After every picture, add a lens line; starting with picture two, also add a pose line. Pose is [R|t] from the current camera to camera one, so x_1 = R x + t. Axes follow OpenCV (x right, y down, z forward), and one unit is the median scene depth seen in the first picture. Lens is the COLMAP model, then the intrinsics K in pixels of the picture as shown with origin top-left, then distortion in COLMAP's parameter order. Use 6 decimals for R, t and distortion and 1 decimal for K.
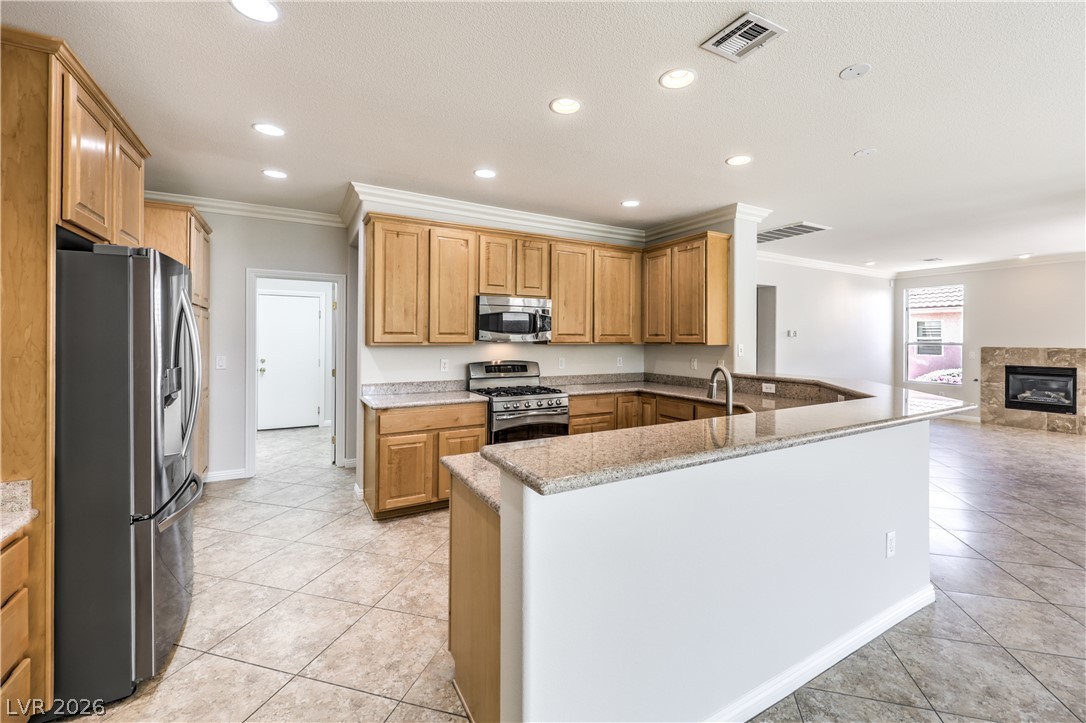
lens RADIAL K [[449.9, 0, 542.9], [0, 449.9, 338.6], [0, 0, 1]] dist [0.001053, -0.001124]
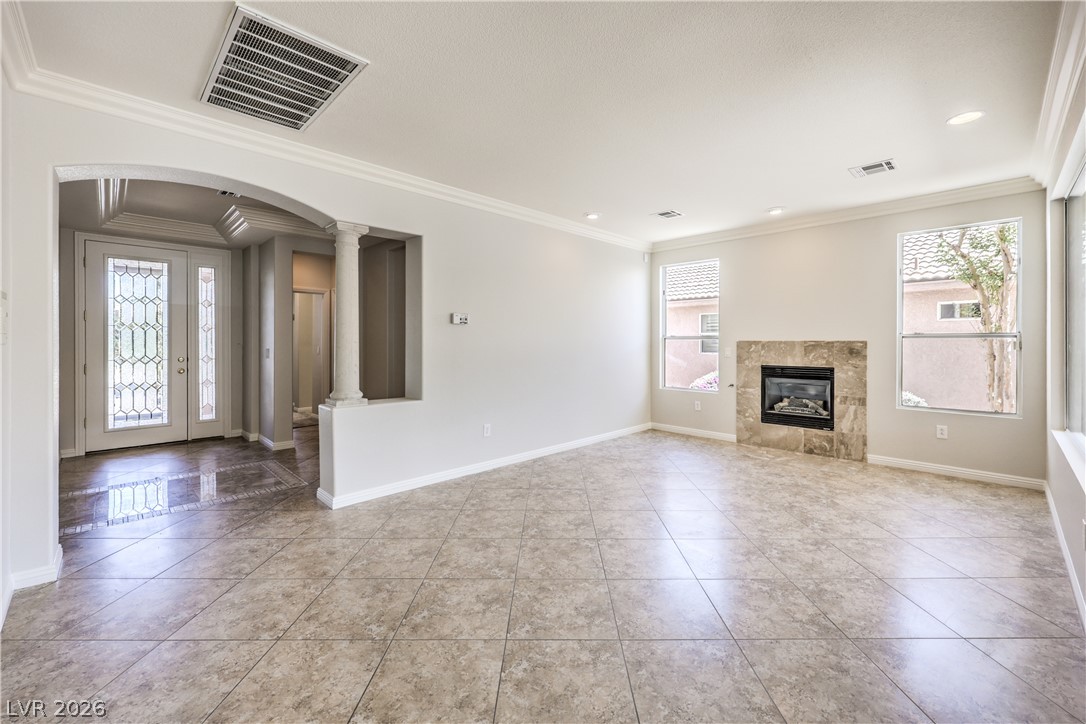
lens RADIAL K [[449.9, 0, 552.2], [0, 449.9, 342.3], [0, 0, 1]] dist [0.001053, -0.001124]
pose [[0.961889, -0.004125, 0.273408, 0.510465], [0.003153, 0.999987, 0.003994, 0.018080], [-0.273420, -0.002980, 0.961890, 0.392857]]
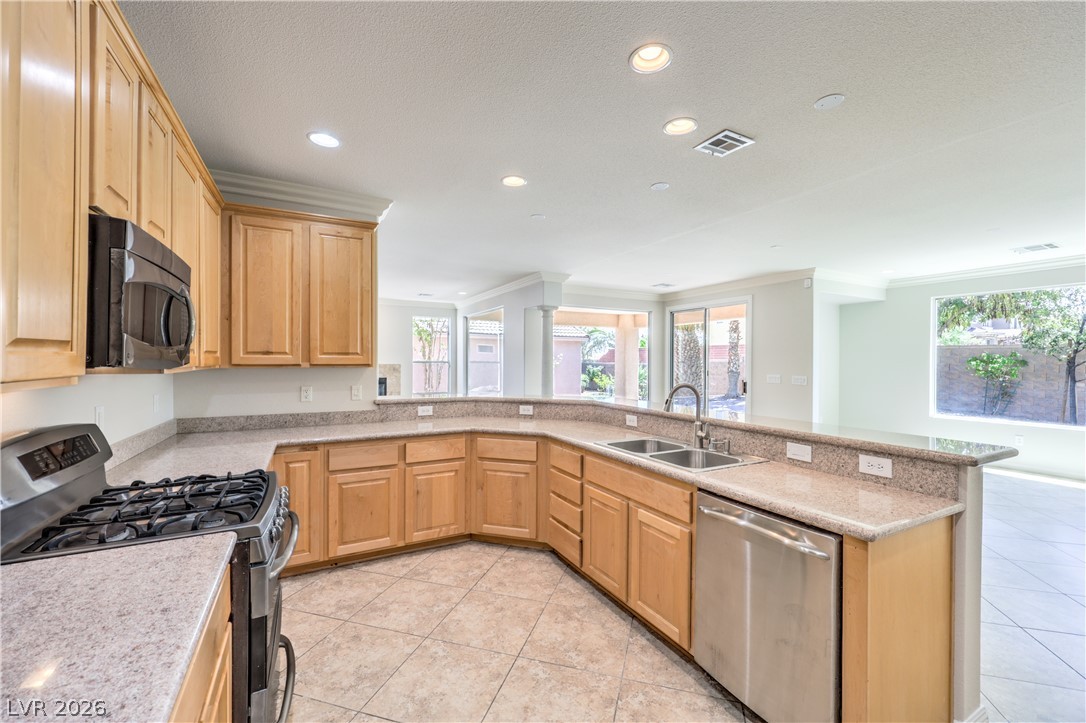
lens RADIAL K [[449.9, 0, 550.0], [0, 449.9, 363.4], [0, 0, 1]] dist [0.001053, -0.001124]
pose [[-0.004109, 0.000589, 0.999991, -0.264783], [0.000798, 1.000000, -0.000586, 0.005910], [-0.999991, 0.000796, -0.004110, 0.431075]]
